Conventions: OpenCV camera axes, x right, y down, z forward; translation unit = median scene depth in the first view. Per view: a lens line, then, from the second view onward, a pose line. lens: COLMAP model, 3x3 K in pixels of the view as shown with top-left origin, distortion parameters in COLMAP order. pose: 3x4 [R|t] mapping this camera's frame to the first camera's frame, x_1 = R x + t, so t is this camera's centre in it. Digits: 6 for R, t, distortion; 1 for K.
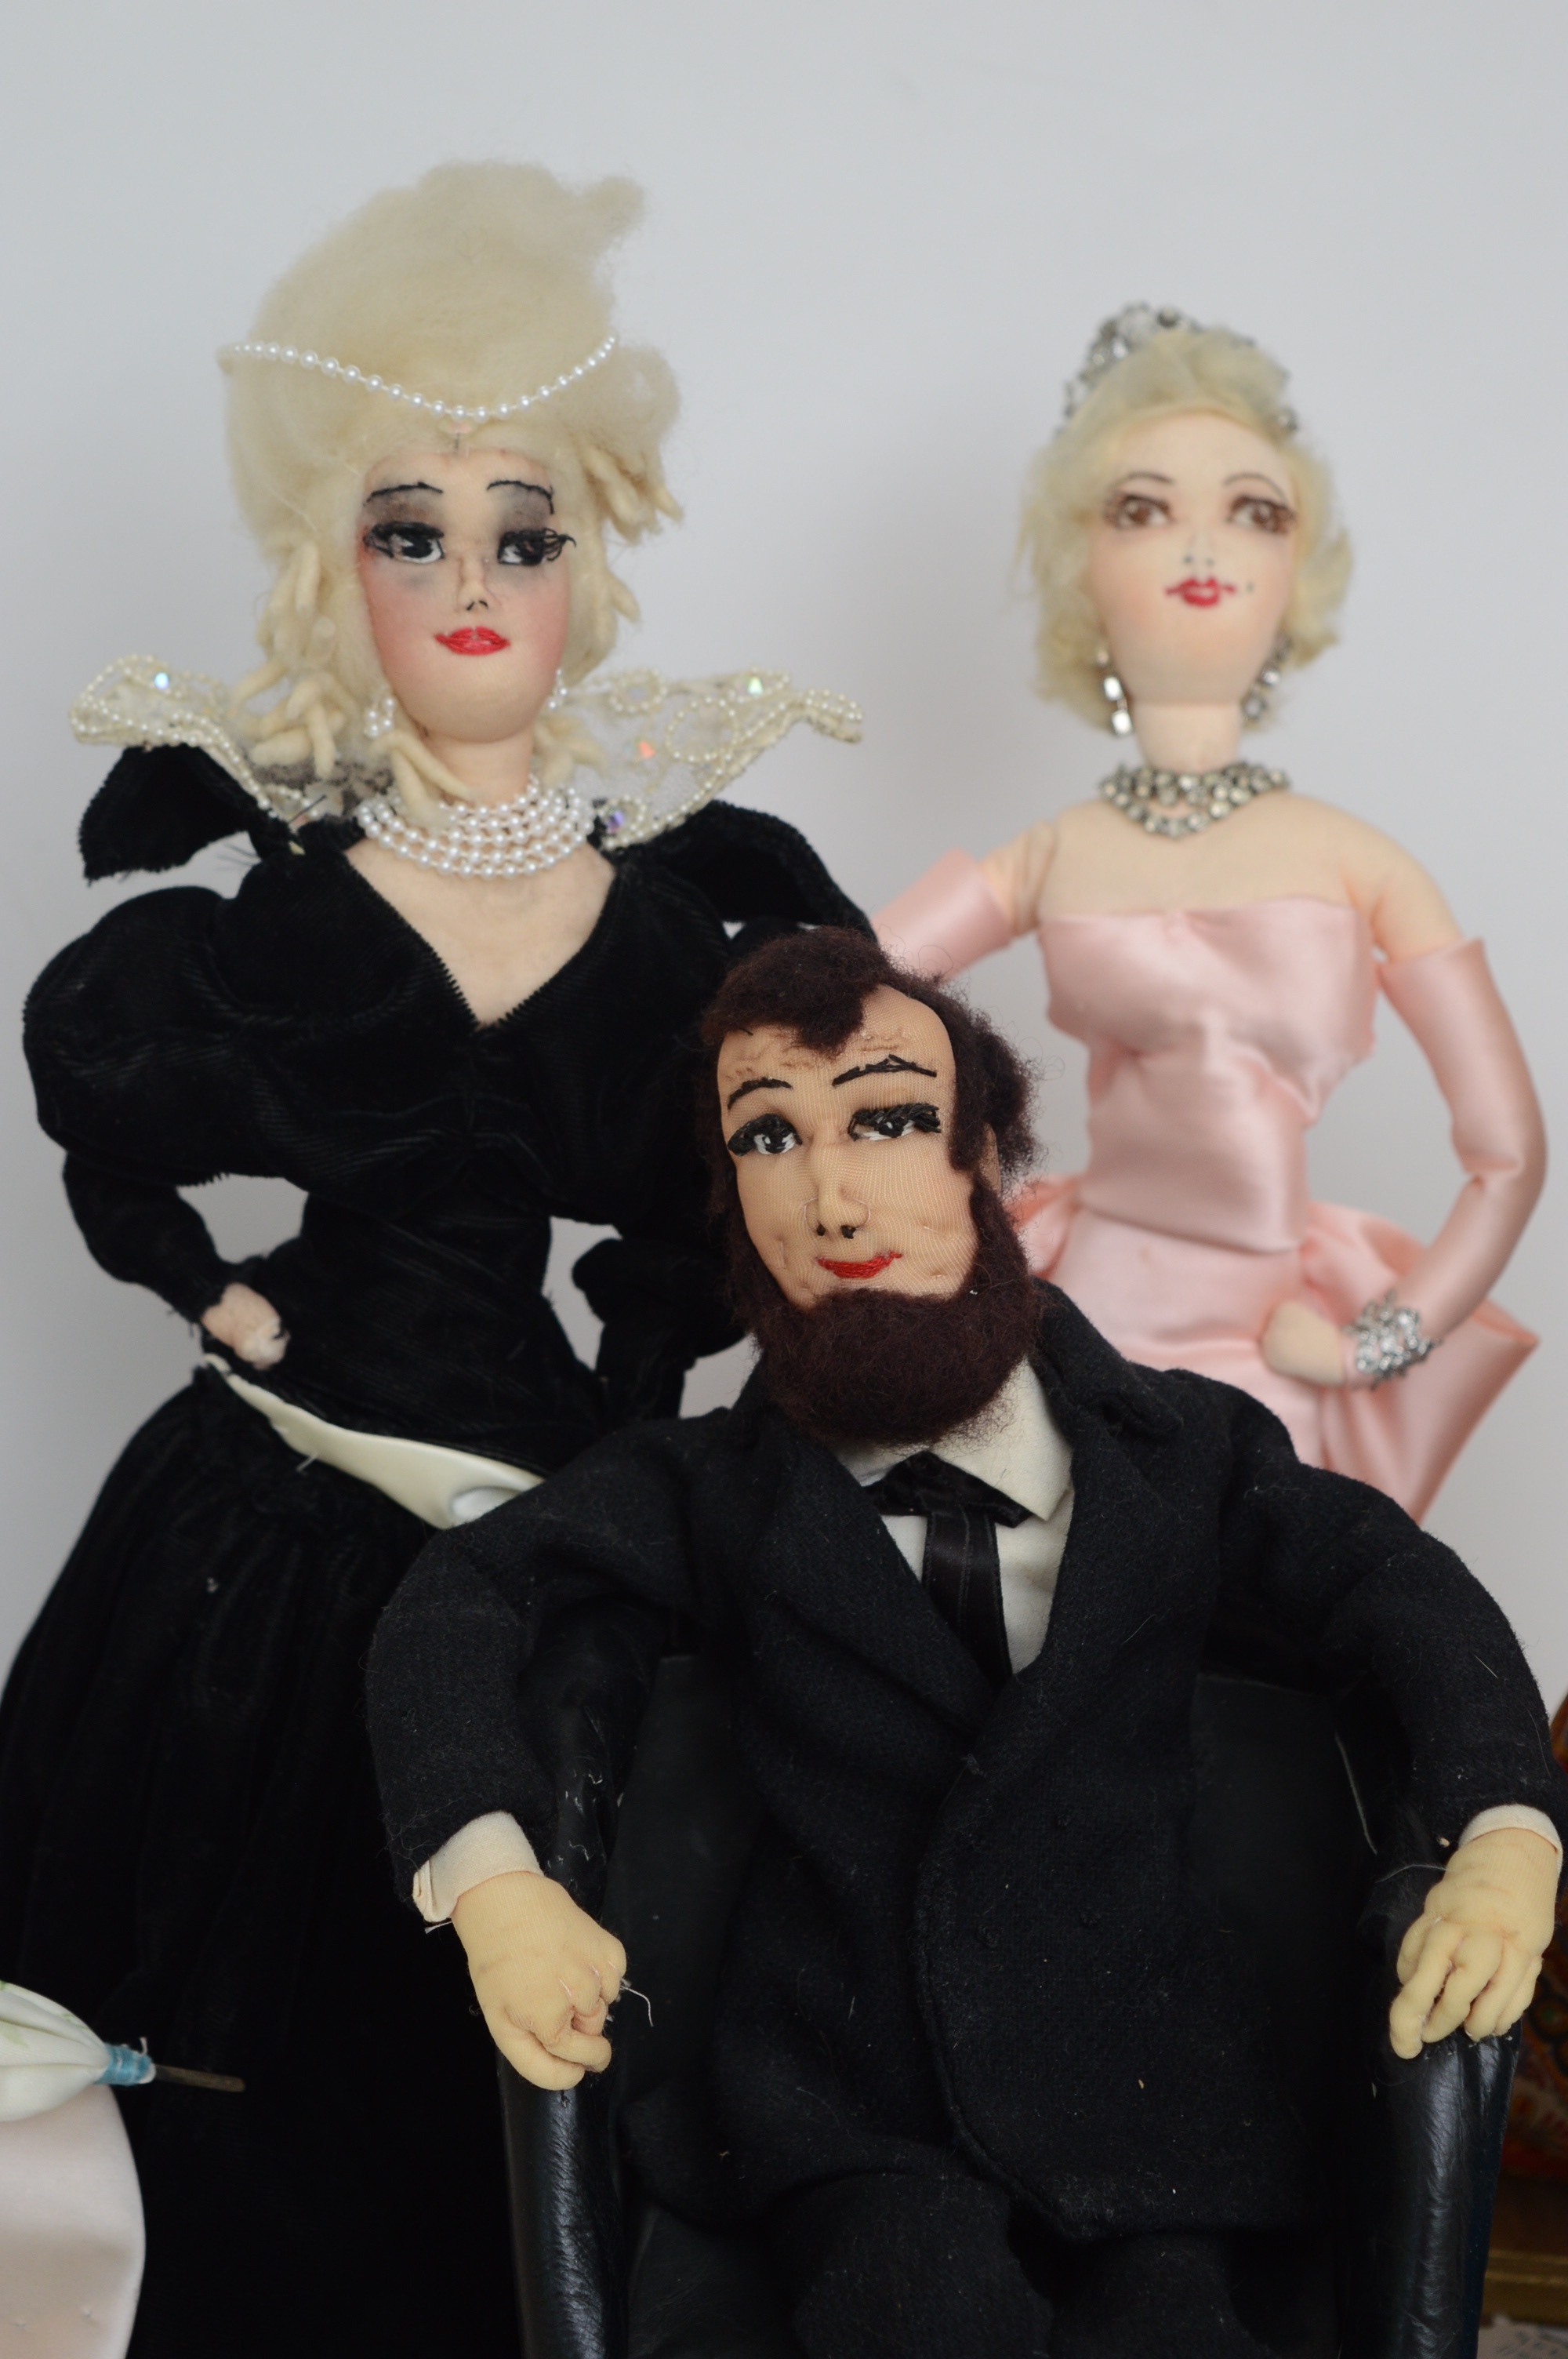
lens RADIAL K [[4980.4, 0, 784.0], [0, 4980.4, 1179.5], [0, 0, 1]] dist [0.024203, 0.190934]
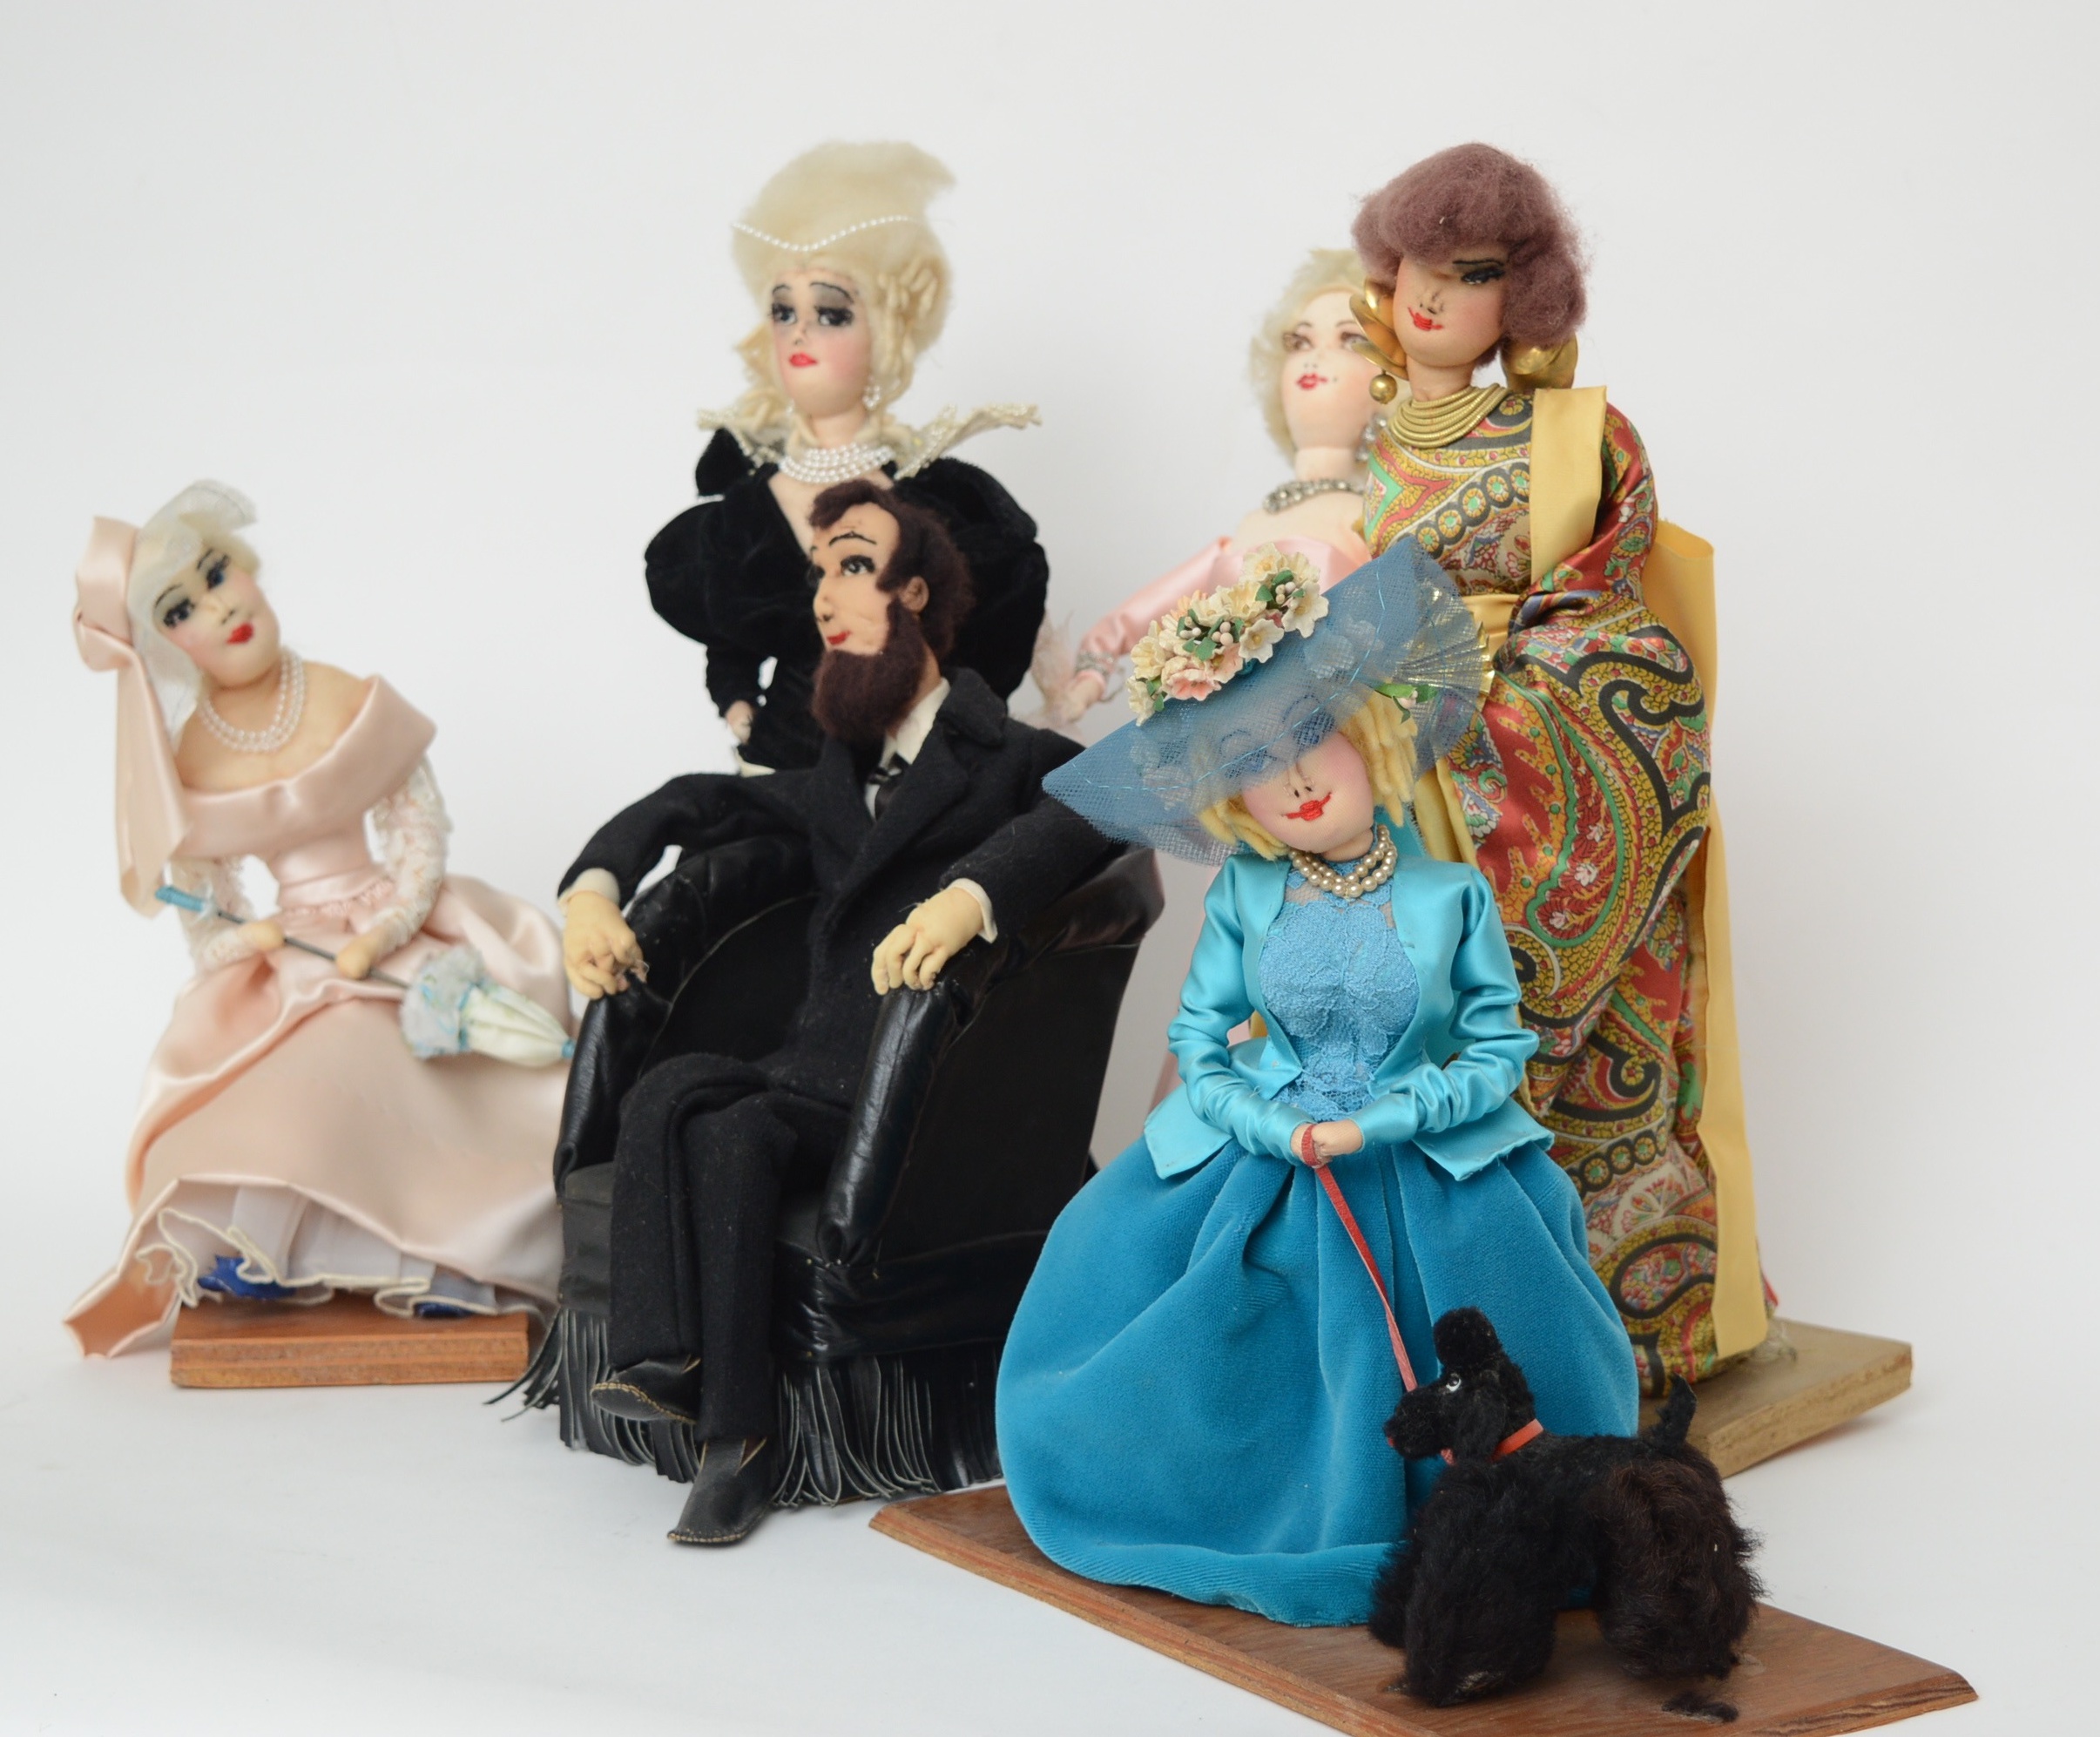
lens RADIAL K [[4295.7, 0, 1220.4], [0, 4295.7, 871.8], [0, 0, 1]] dist [-0.008828, -0.136614]
pose [[0.791746, 0.033137, -0.609951, 1.145349], [-0.150126, 0.978458, -0.141713, 0.317461], [0.592115, 0.203771, 0.779665, -0.219464]]
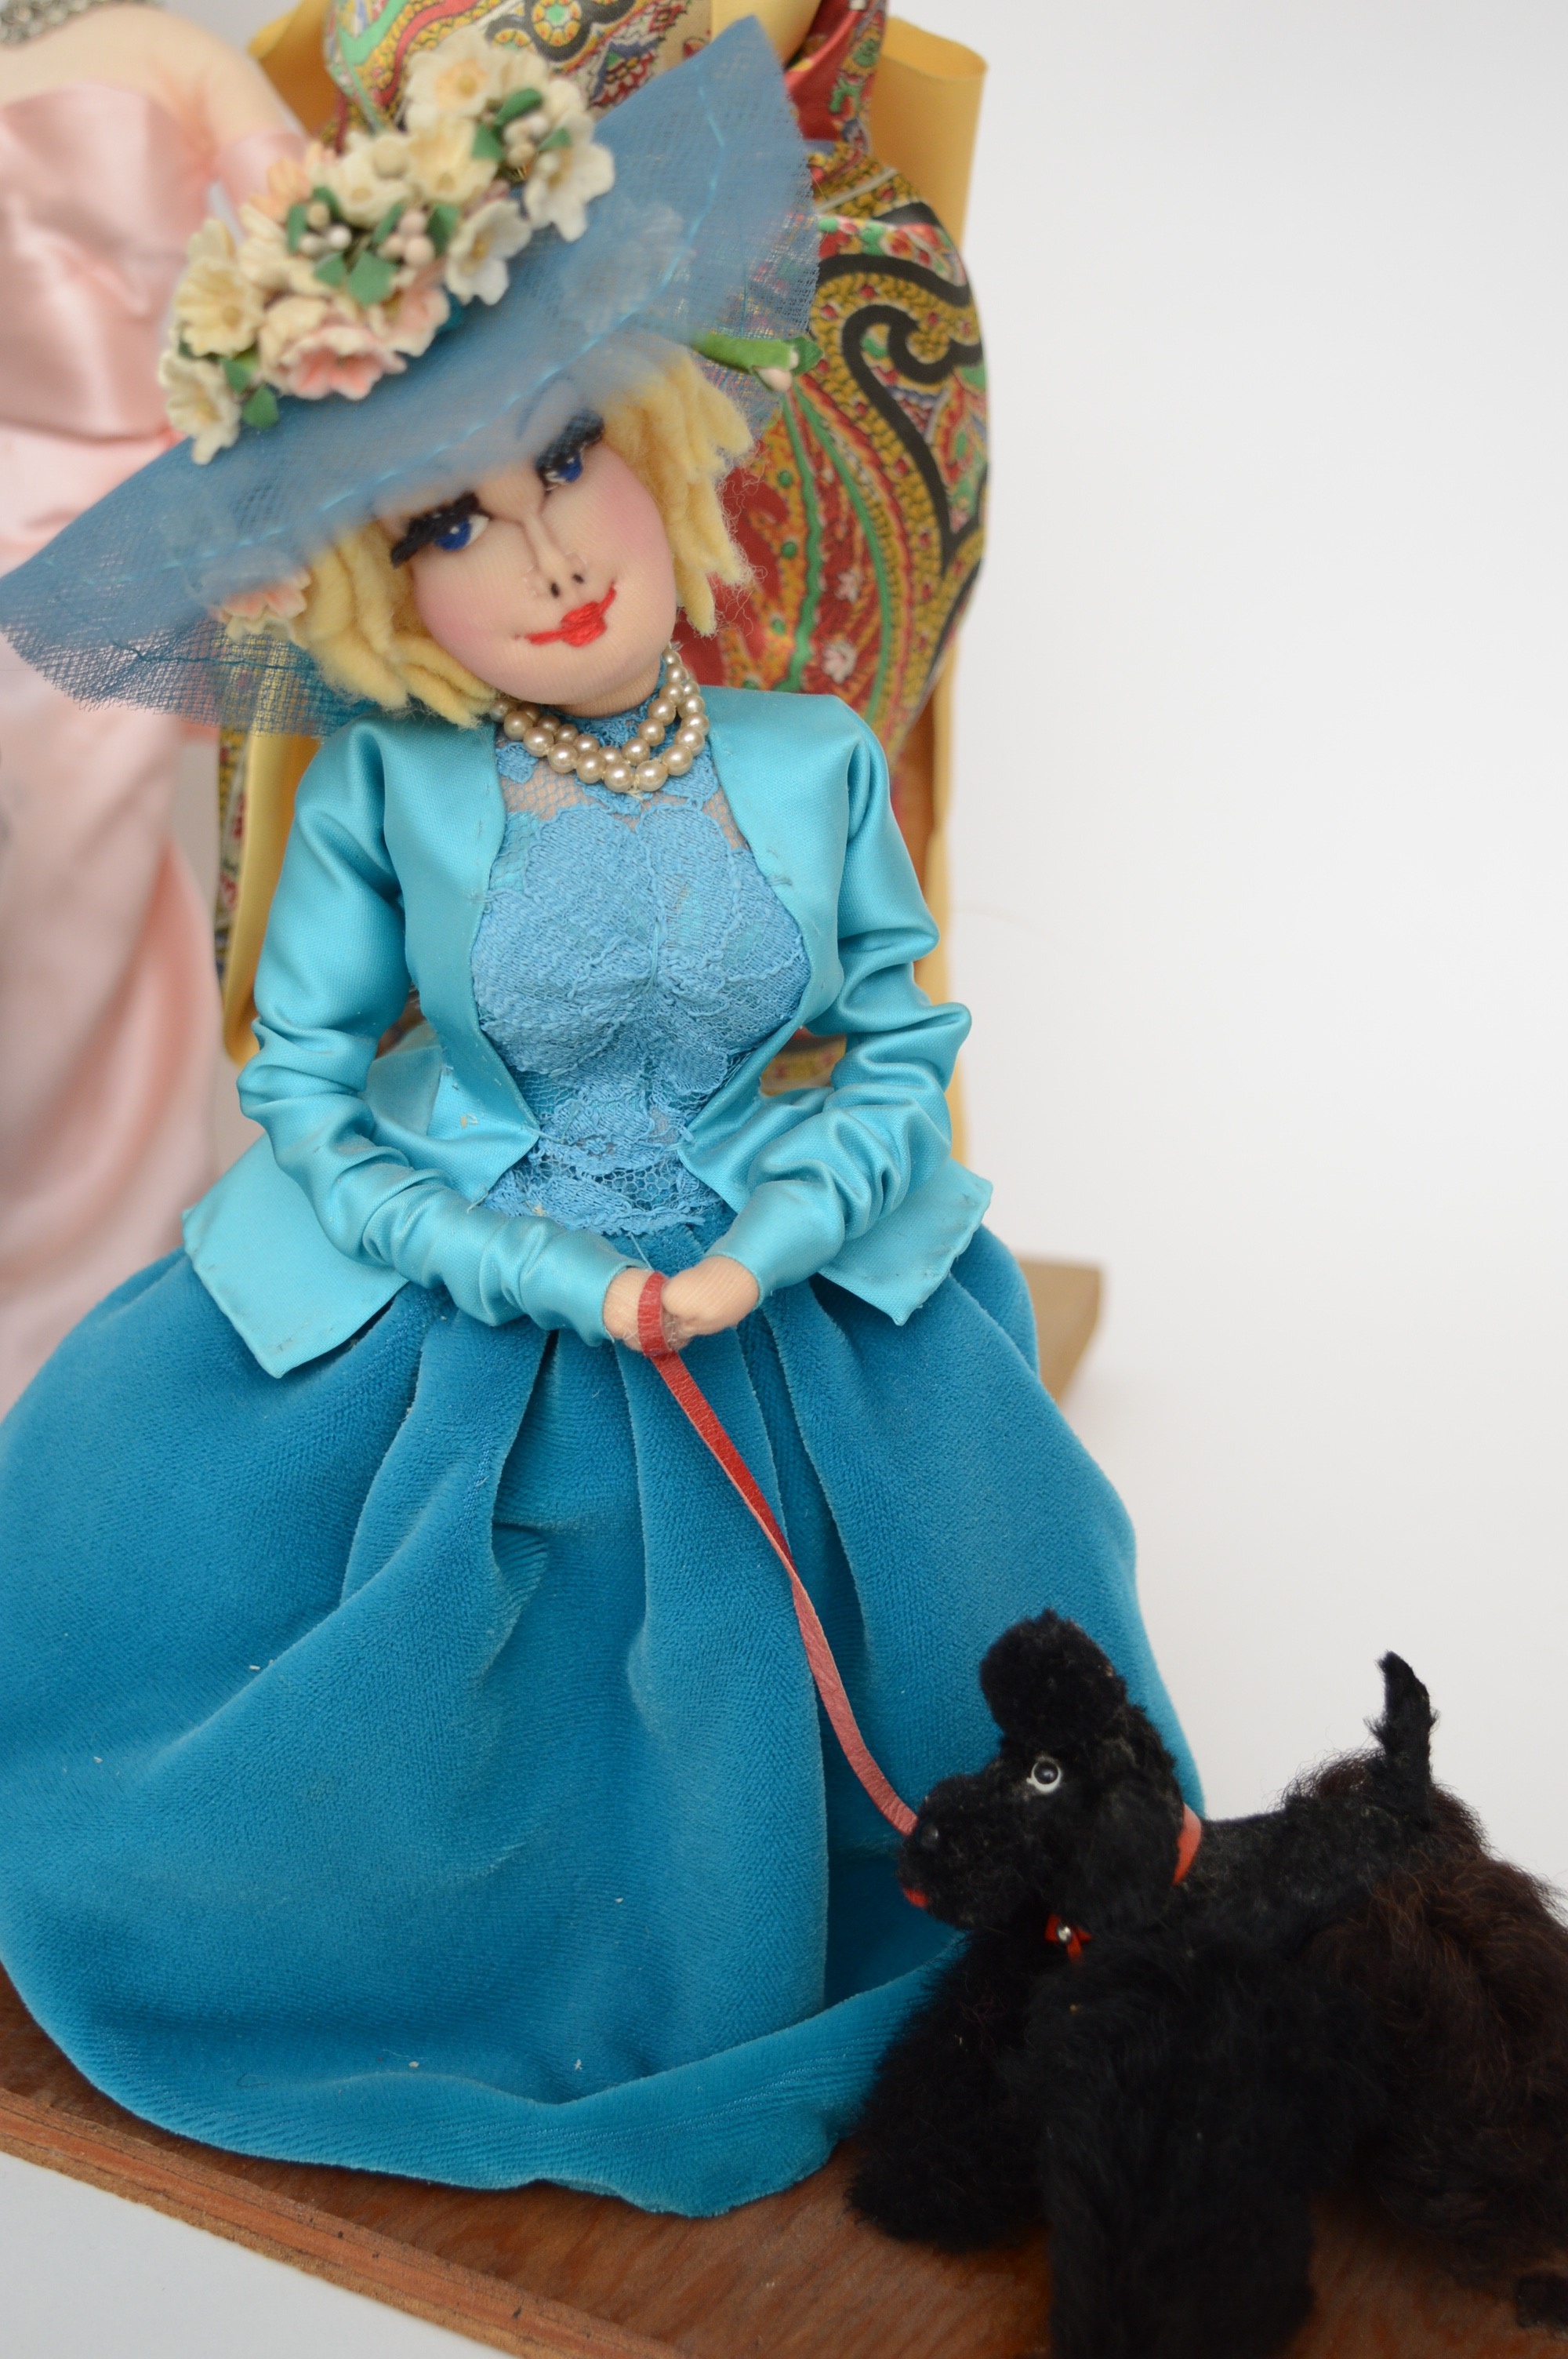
lens RADIAL K [[3347.2, 0, 784.0], [0, 3347.2, 1179.5], [0, 0, 1]] dist [-0.030425, -0.019631]
pose [[0.966980, 0.030022, -0.253079, 0.478682], [-0.020591, 0.998994, 0.039835, 0.159762], [0.254020, -0.033309, 0.966625, 0.392692]]
